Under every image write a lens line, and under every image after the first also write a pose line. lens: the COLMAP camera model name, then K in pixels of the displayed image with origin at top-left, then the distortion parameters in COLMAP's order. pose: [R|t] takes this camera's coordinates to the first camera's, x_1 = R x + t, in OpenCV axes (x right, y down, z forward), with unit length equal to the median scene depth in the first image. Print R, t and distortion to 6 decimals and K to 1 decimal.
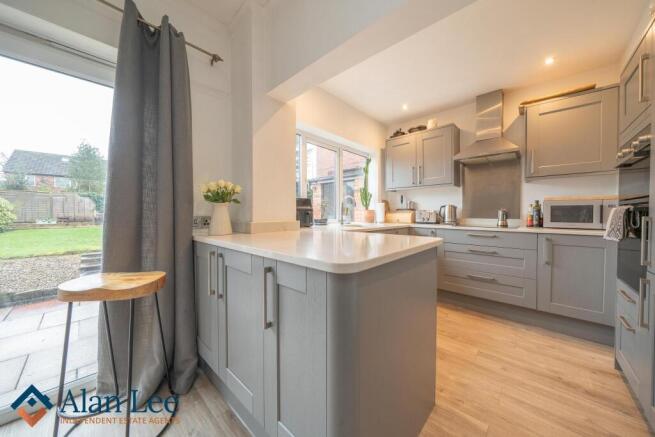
lens RADIAL K [[227.4, 0, 328.3], [0, 227.4, 217.3], [0, 0, 1]] dist [-0.000505, -0.000040]
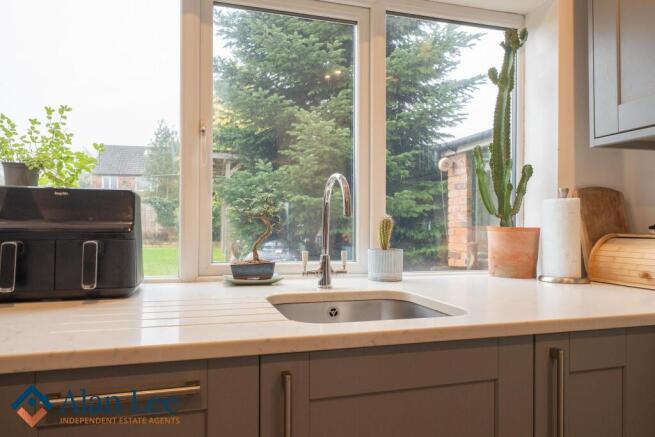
lens RADIAL K [[442.3, 0, 324.1], [0, 442.3, 219.9], [0, 0, 1]] dist [0.008175, 0.001829]
pose [[0.860973, -0.005682, -0.508619, 0.242788], [-0.010105, 0.999549, -0.028272, -0.024865], [0.508550, 0.029481, 0.860528, 0.456300]]
